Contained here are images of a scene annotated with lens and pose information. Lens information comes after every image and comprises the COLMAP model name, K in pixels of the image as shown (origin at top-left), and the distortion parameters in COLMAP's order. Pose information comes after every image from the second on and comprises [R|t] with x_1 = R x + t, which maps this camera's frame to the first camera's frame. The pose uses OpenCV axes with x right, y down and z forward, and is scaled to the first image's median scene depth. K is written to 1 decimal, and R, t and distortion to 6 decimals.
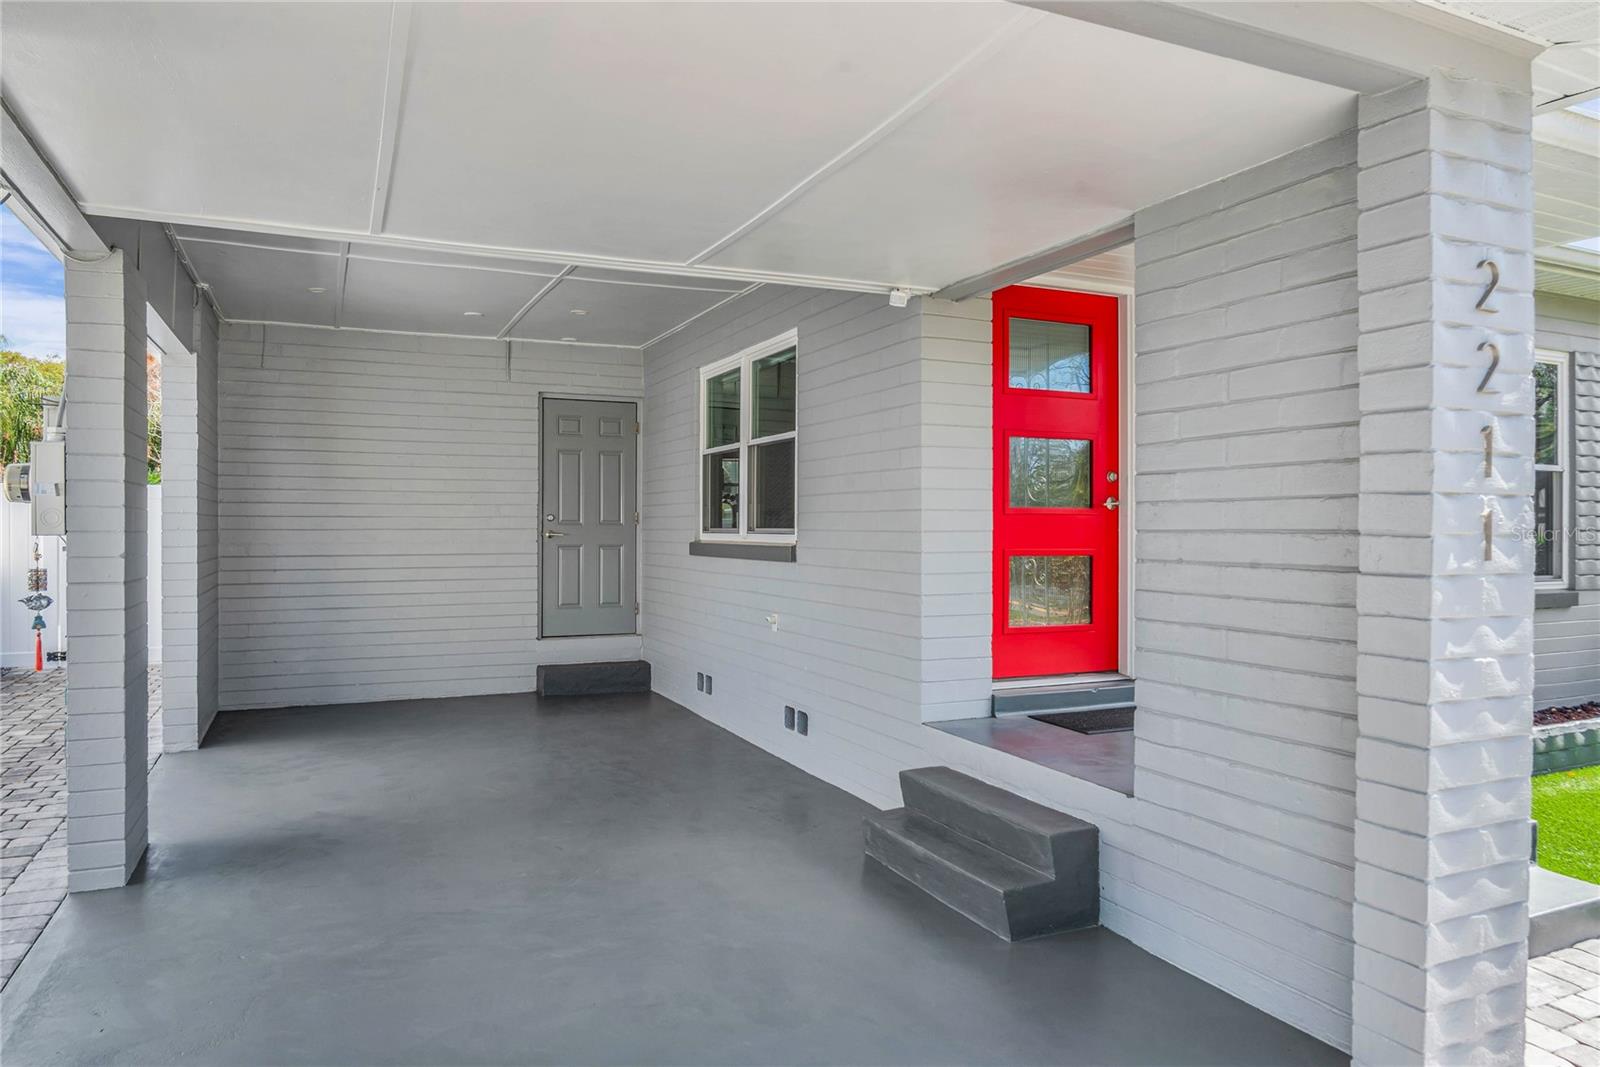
lens RADIAL K [[1053.6, 0, 805.8], [0, 1053.6, 526.1], [0, 0, 1]] dist [-0.005845, -0.000648]
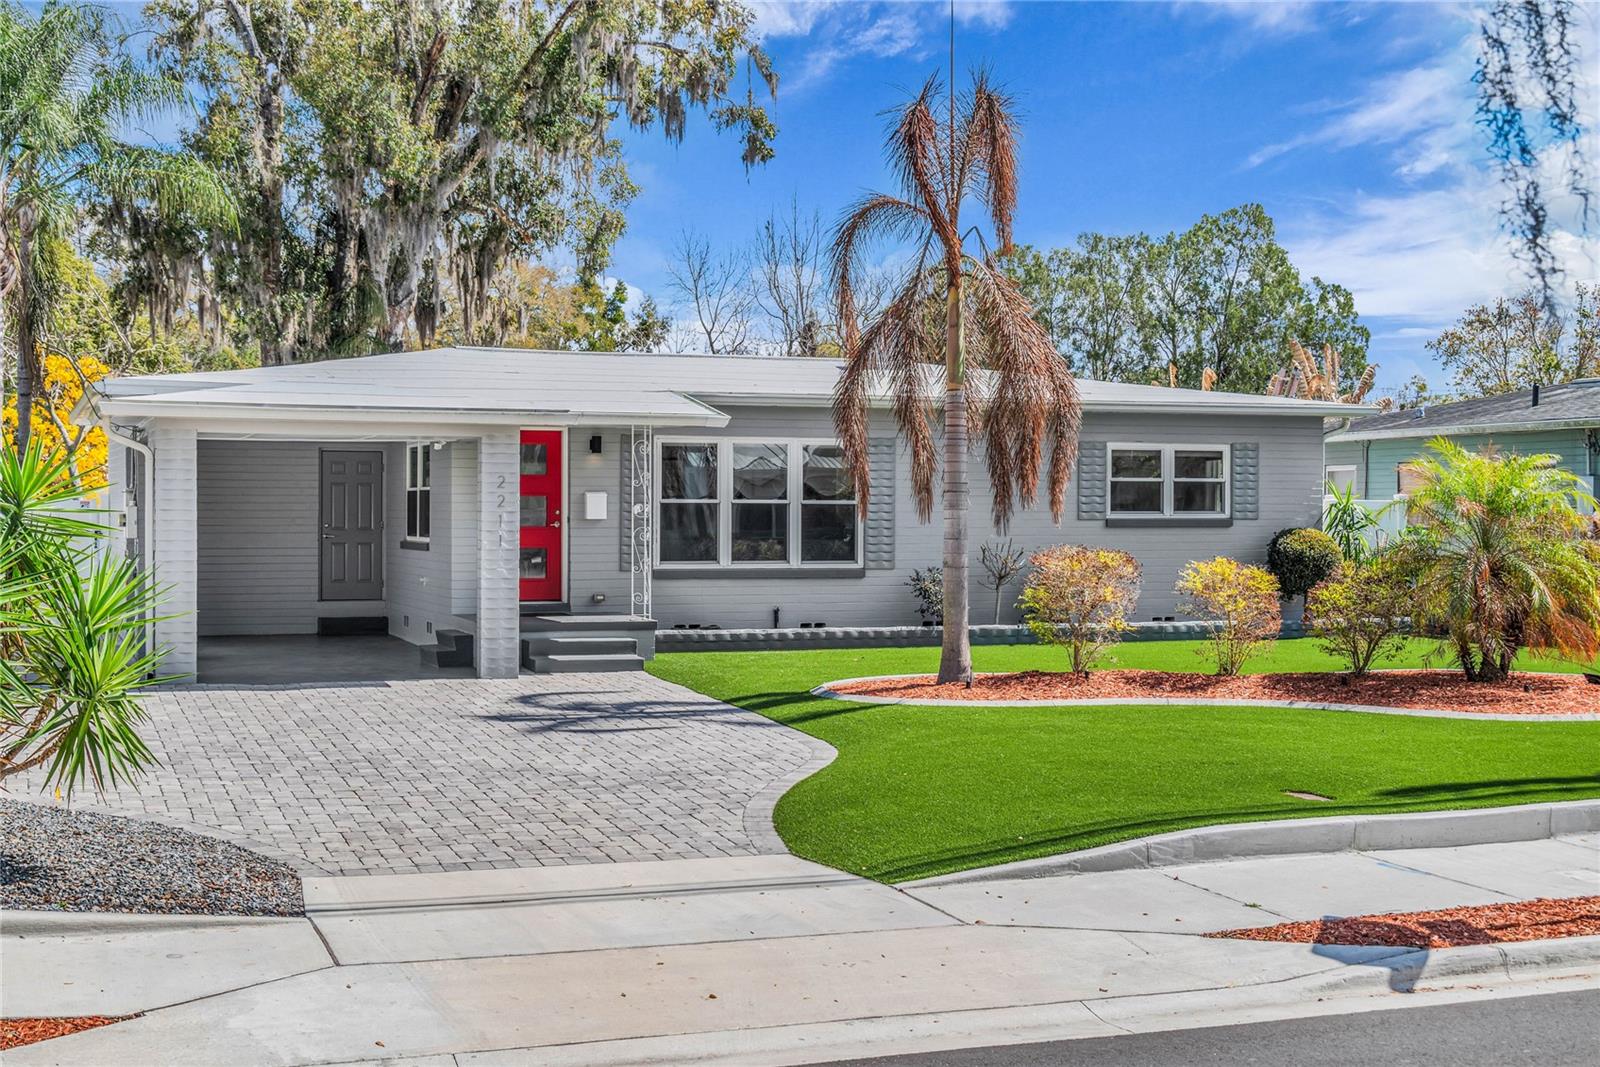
lens RADIAL K [[2120.1, 0, 796.7], [0, 2120.1, 531.2], [0, 0, 1]] dist [-0.042807, 0.000000]
pose [[0.996920, 0.002345, -0.078389, 0.734517], [-0.001475, 0.999937, 0.011150, -0.037000], [0.078410, -0.011000, 0.996860, -2.186677]]
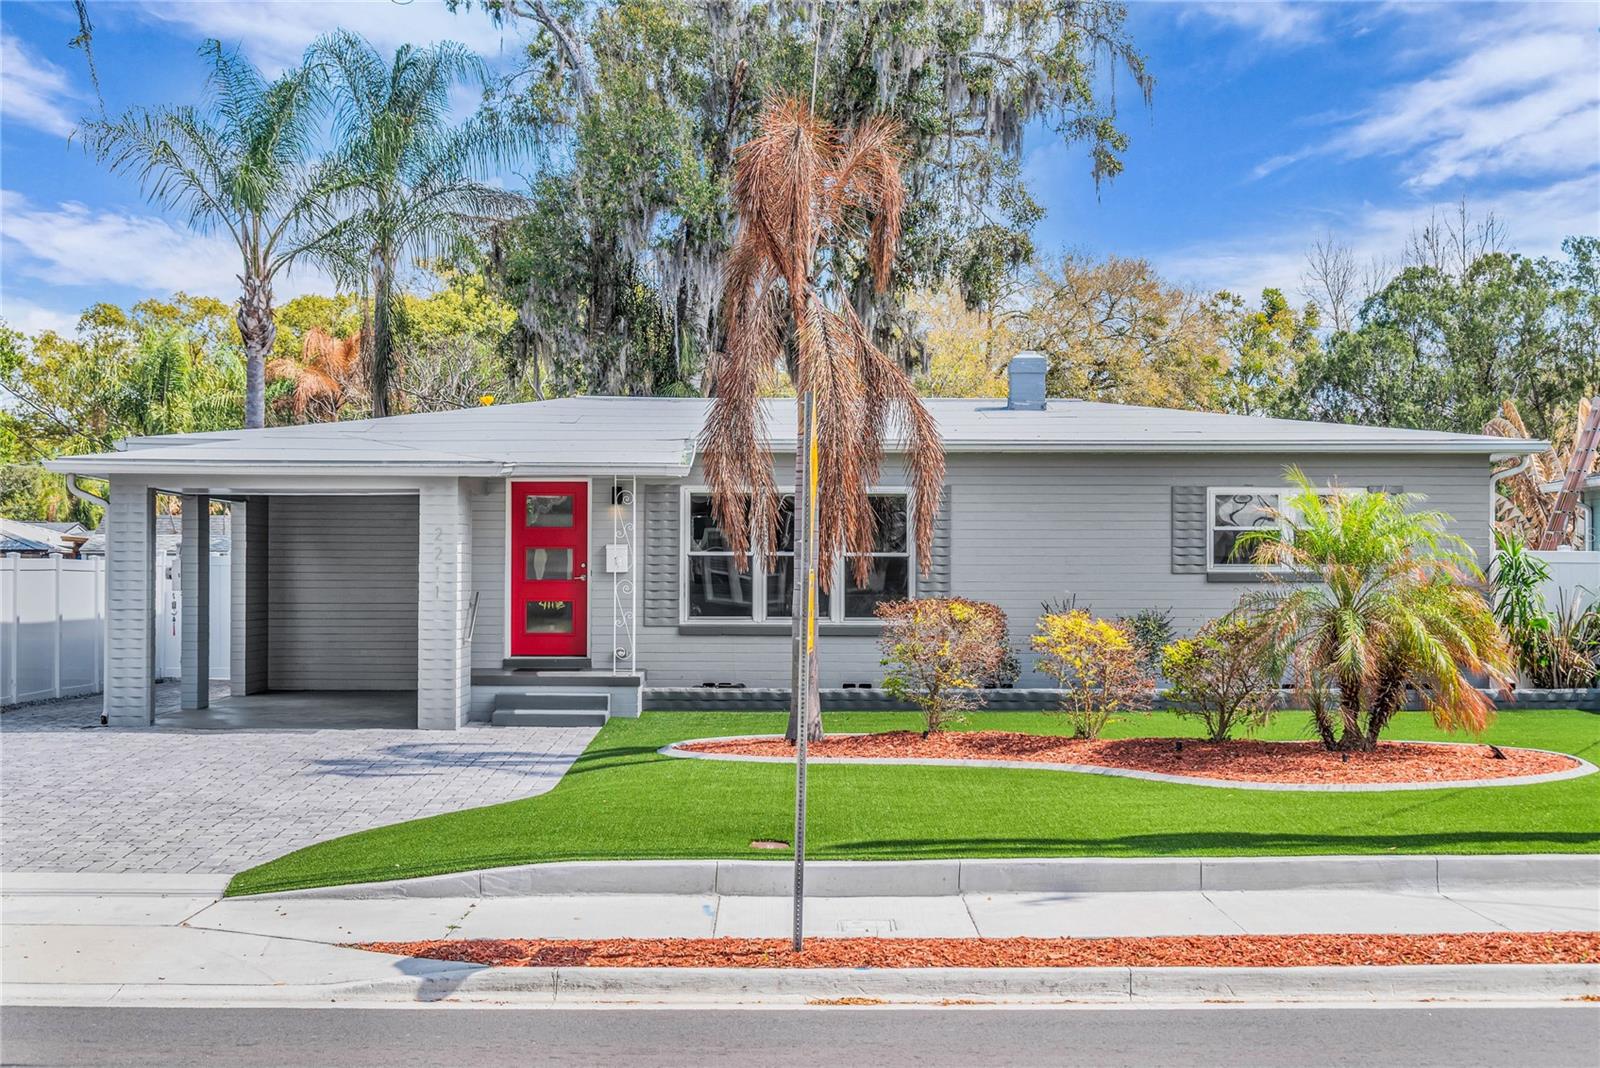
lens RADIAL K [[2500.4, 0, 802.2], [0, 2500.4, 538.6], [0, 0, 1]] dist [-0.058856, 0.000000]
pose [[0.914781, -0.004252, -0.403927, 1.784041], [-0.001203, 0.999911, -0.013249, -0.021927], [0.403948, 0.012606, 0.914695, -2.255789]]
